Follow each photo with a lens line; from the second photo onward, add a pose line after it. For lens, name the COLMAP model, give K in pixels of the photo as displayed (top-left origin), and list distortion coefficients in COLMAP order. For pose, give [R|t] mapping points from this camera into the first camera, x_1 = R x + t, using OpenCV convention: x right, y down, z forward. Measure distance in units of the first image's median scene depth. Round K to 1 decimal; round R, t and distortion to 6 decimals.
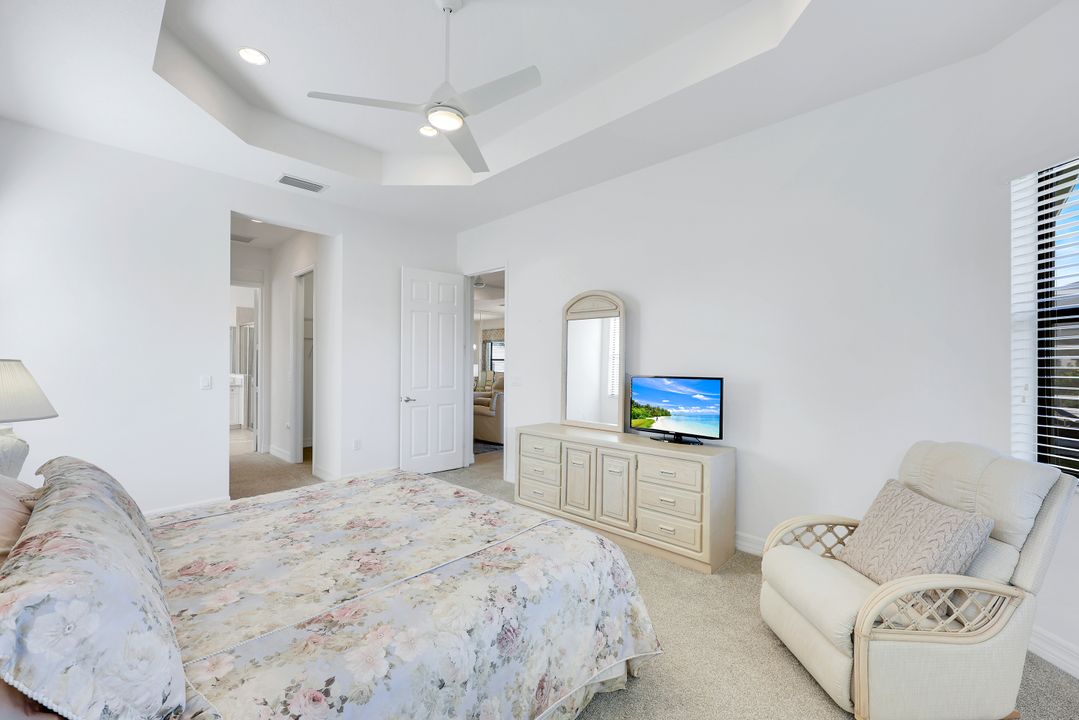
lens RADIAL K [[441.2, 0, 537.5], [0, 441.2, 361.7], [0, 0, 1]] dist [-0.002587, -0.000186]
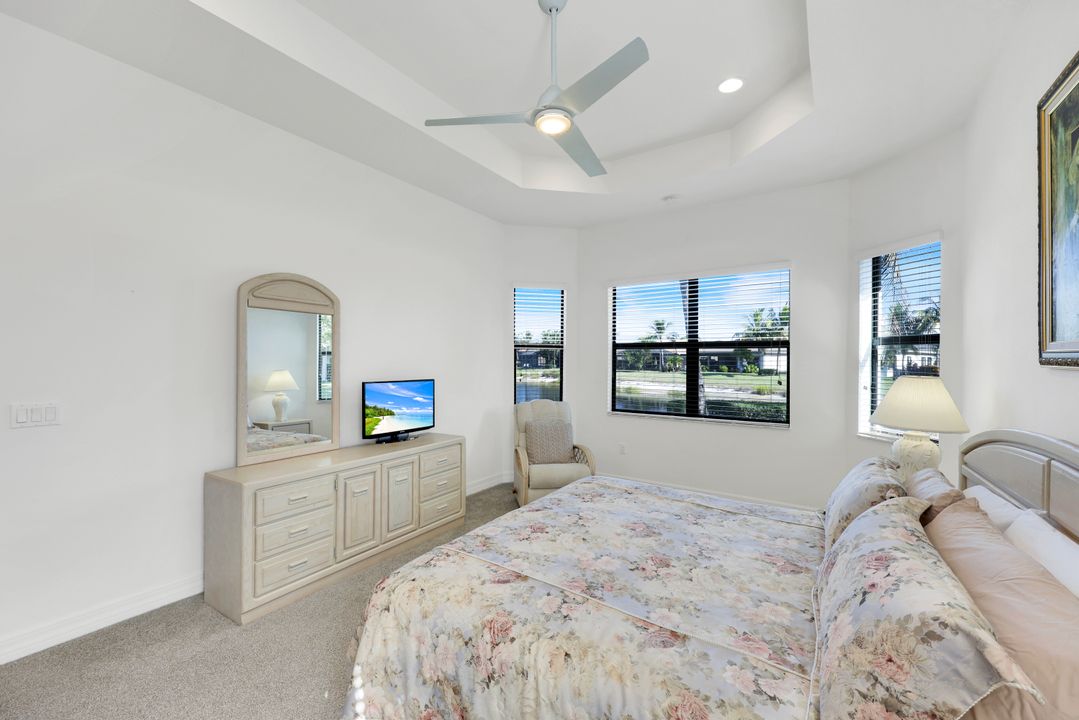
lens RADIAL K [[441.2, 0, 537.5], [0, 441.2, 361.7], [0, 0, 1]] dist [-0.002587, -0.000186]
pose [[-0.189918, -0.009109, 0.981758, -0.886245], [-0.010164, 0.999922, 0.007312, -0.026468], [-0.981747, -0.008590, -0.189996, 0.934262]]
